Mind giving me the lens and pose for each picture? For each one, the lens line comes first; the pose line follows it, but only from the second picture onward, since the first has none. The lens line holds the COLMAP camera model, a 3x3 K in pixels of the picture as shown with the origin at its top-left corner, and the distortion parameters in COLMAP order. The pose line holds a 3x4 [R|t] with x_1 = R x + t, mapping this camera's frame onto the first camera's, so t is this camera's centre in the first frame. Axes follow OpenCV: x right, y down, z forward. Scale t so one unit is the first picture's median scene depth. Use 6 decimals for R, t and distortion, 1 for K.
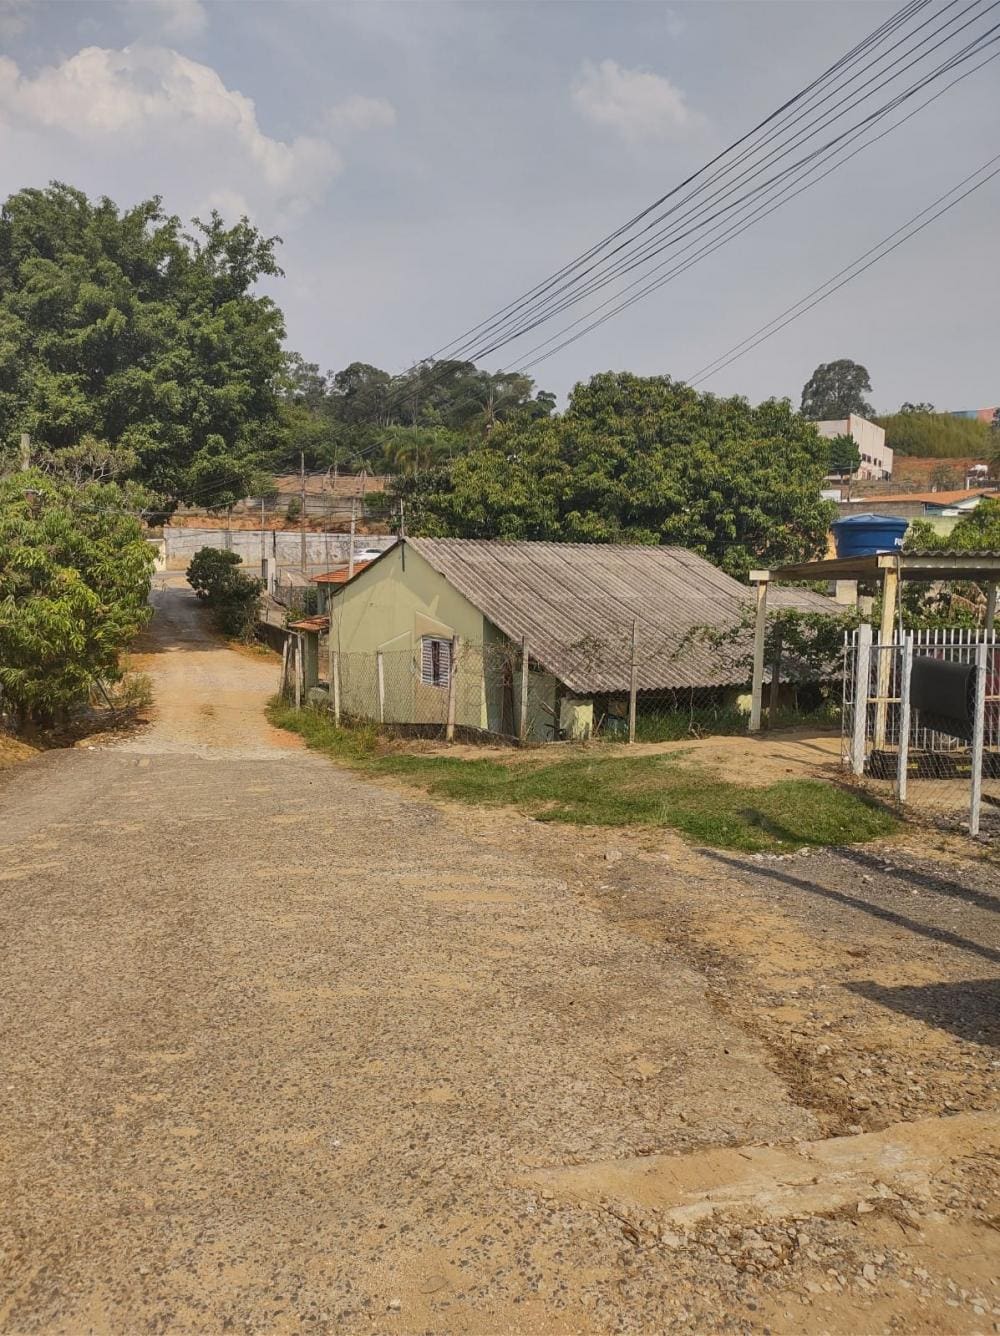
lens RADIAL K [[910.4, 0, 447.3], [0, 910.4, 668.0], [0, 0, 1]] dist [0.044484, -0.002093]
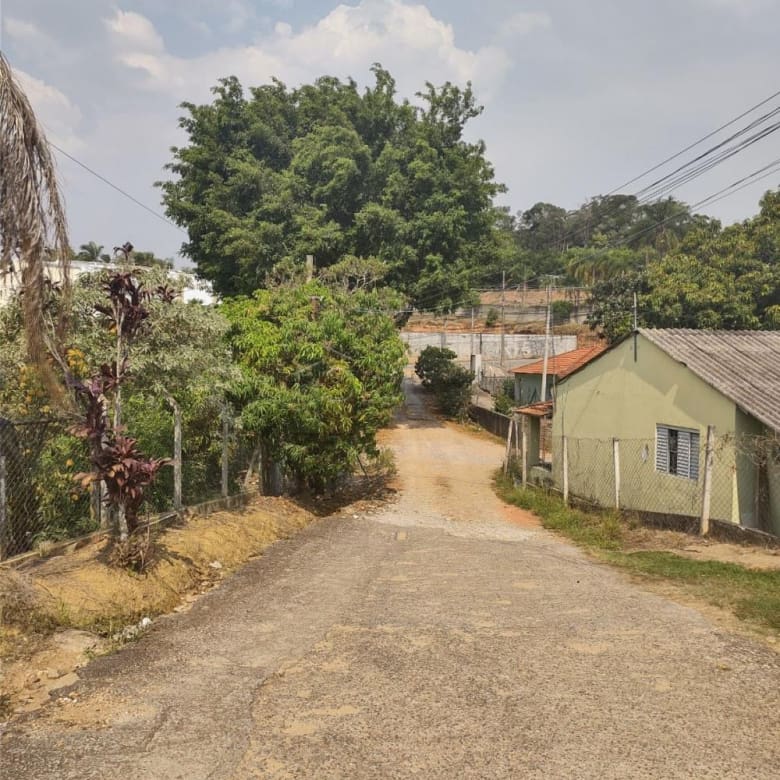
lens RADIAL K [[549.3, 0, 339.1], [0, 549.3, 420.4], [0, 0, 1]] dist [0.010581, 0.003361]
pose [[0.942215, 0.027628, -0.333866, -0.140923], [-0.031882, 0.999465, -0.007268, -0.021064], [0.333487, 0.017492, 0.942592, 0.266881]]
